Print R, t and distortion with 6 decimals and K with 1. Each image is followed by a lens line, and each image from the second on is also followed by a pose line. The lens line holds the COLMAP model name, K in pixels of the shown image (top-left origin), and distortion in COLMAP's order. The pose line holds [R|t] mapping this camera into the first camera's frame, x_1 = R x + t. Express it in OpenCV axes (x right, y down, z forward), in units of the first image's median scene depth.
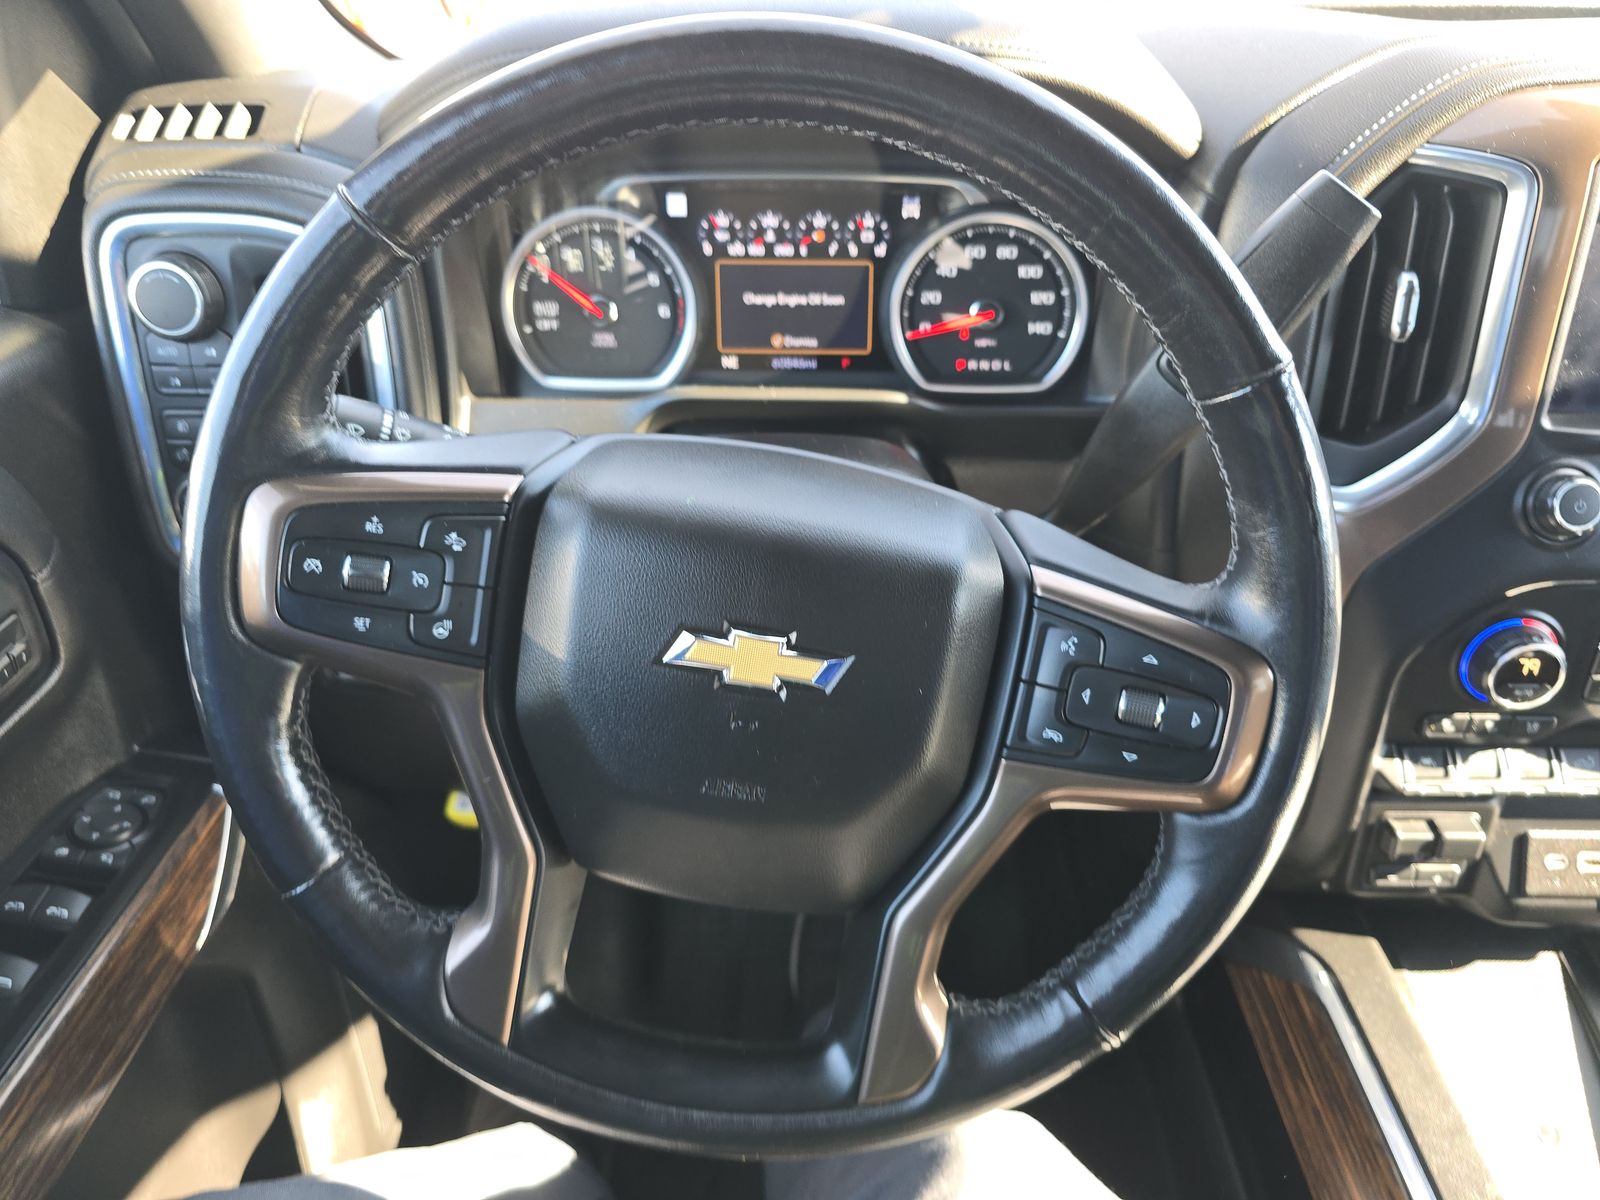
lens RADIAL K [[1070.2, 0, 803.6], [0, 1070.2, 603.6], [0, 0, 1]] dist [0.003042, -0.002031]
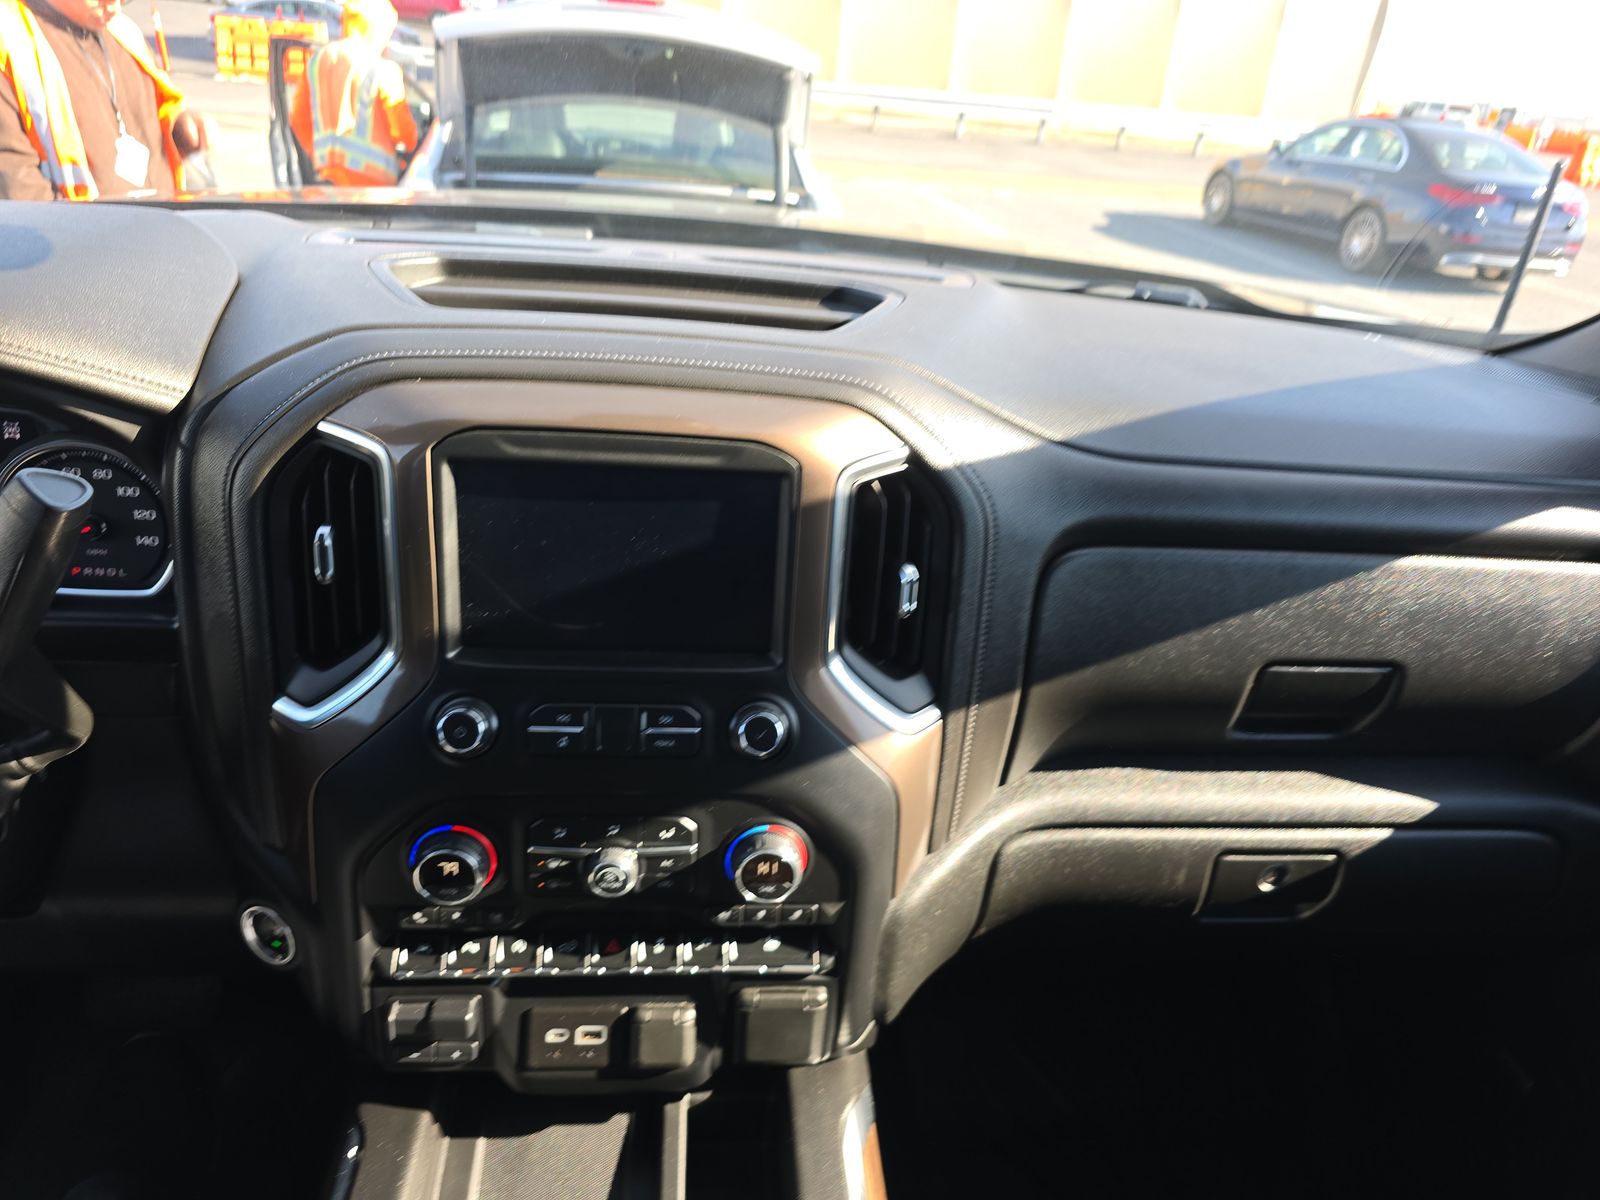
lens RADIAL K [[1070.2, 0, 798.2], [0, 1070.2, 594.7], [0, 0, 1]] dist [0.003042, -0.002031]
pose [[0.989934, 0.023822, 0.139512, 0.783561], [-0.009838, 0.994931, -0.100079, -0.107181], [-0.141189, 0.097699, 0.985150, -0.179038]]
